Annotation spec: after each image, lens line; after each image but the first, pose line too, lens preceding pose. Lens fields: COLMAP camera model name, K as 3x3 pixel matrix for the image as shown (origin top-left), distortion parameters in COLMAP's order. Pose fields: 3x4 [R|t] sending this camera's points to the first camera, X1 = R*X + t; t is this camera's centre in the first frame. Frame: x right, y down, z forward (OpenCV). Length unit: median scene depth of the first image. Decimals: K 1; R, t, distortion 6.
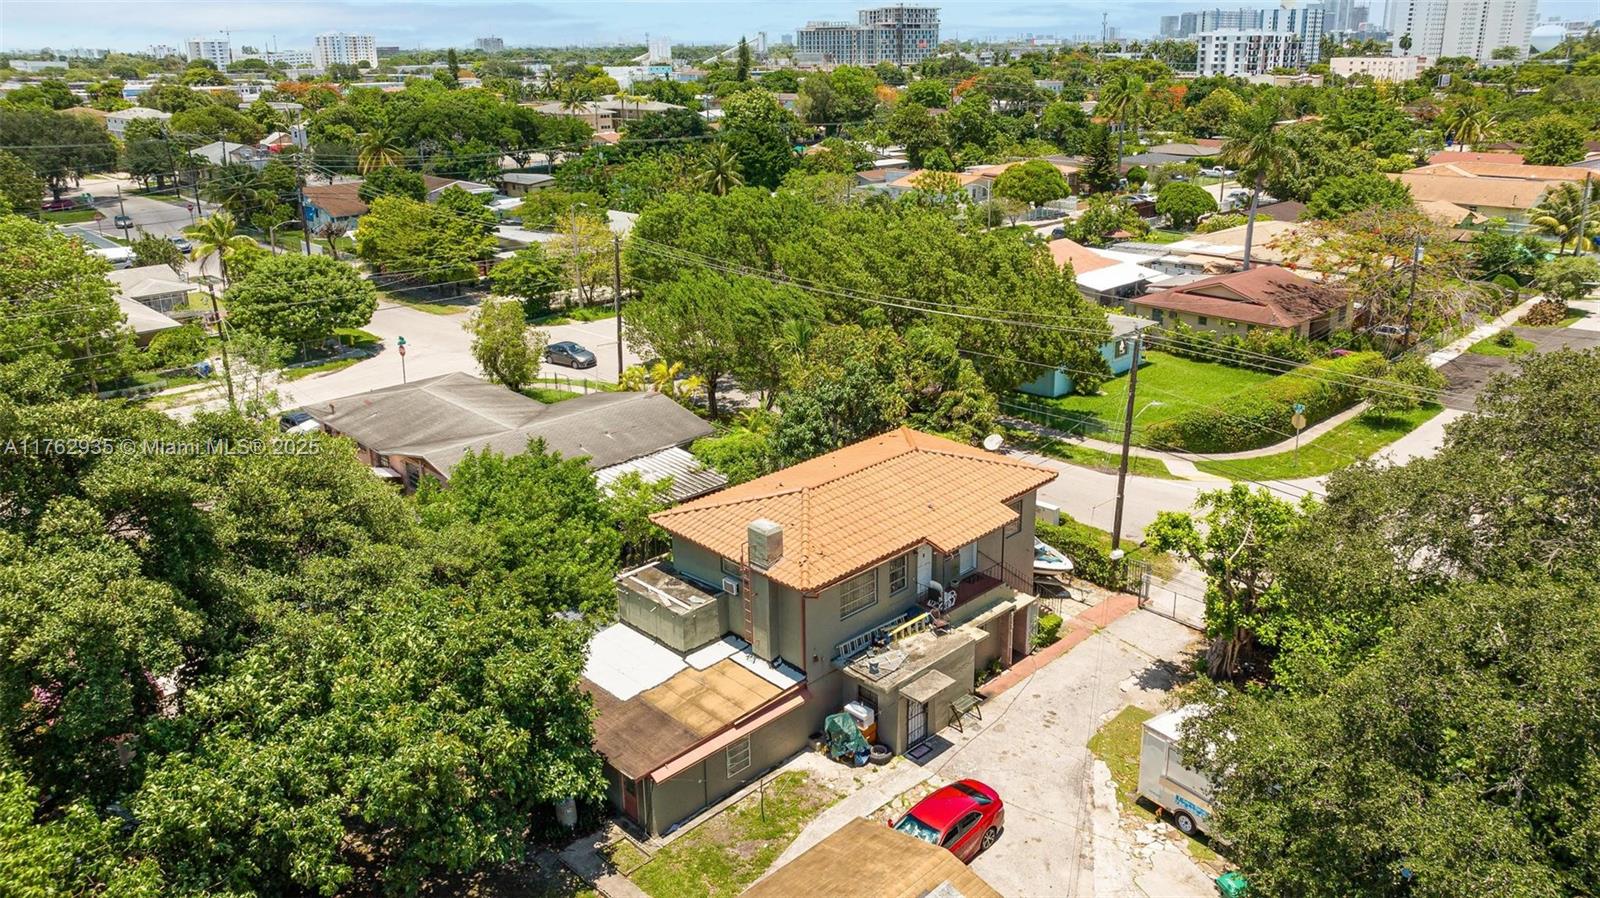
lens RADIAL K [[1165.7, 0, 806.1], [0, 1165.7, 355.5], [0, 0, 1]] dist [-0.011295, -0.001775]
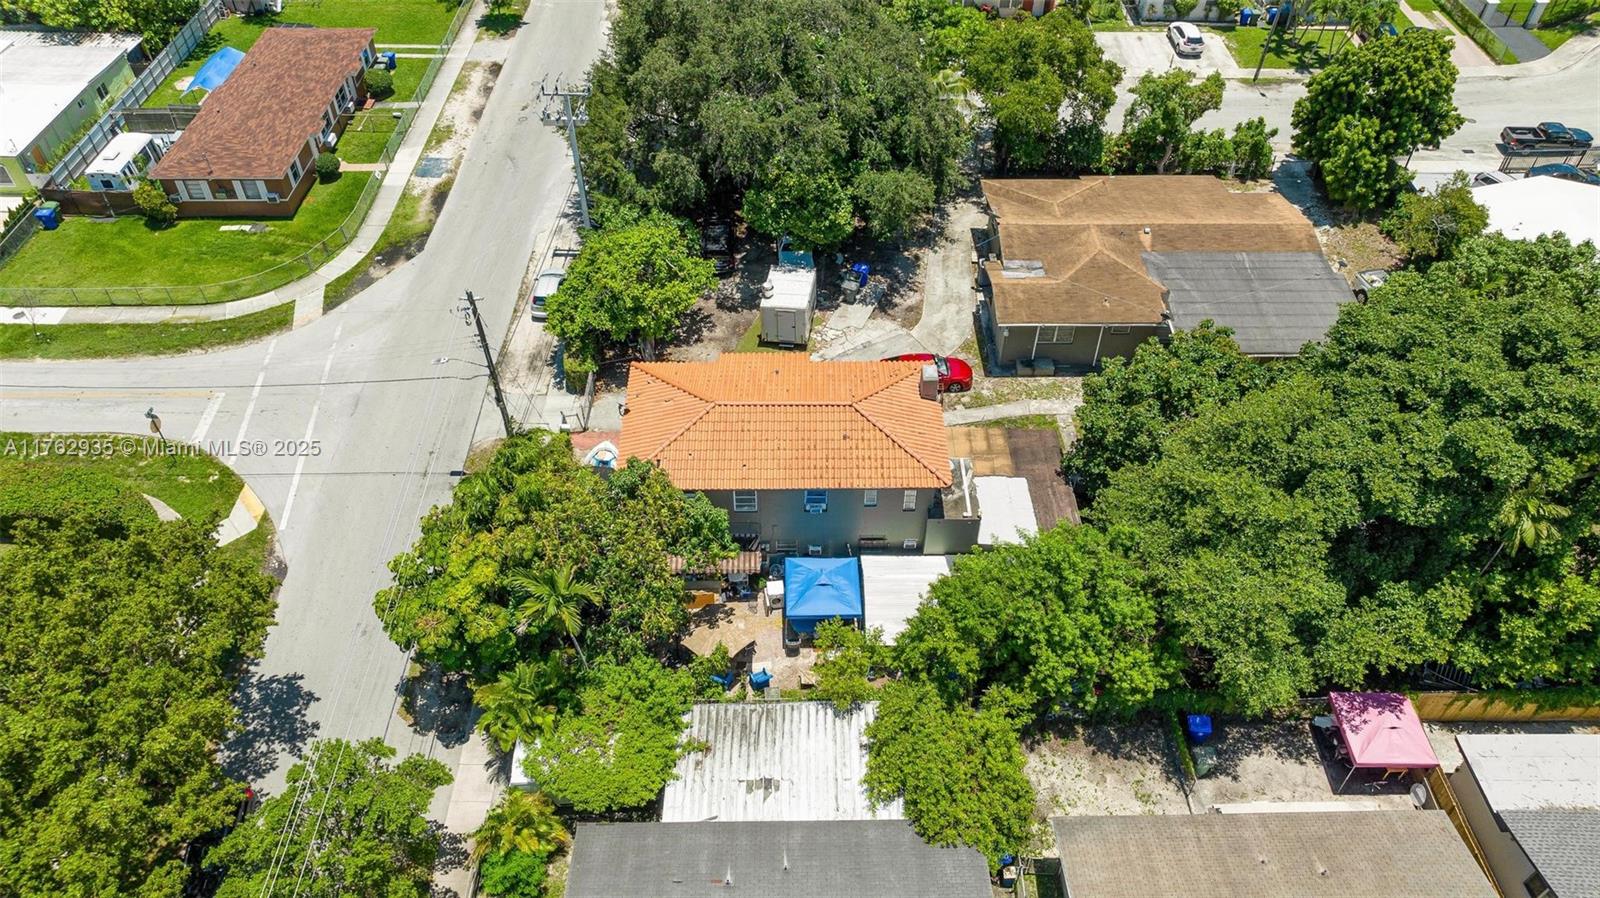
lens RADIAL K [[1149.1, 0, 803.1], [0, 1149.1, 455.0], [0, 0, 1]] dist [-0.047555, 0.068328]
pose [[-0.726930, -0.474448, 0.496459, -0.568041], [0.177028, 0.569044, 0.803025, -0.801984], [-0.663501, 0.671631, -0.329665, 1.425439]]
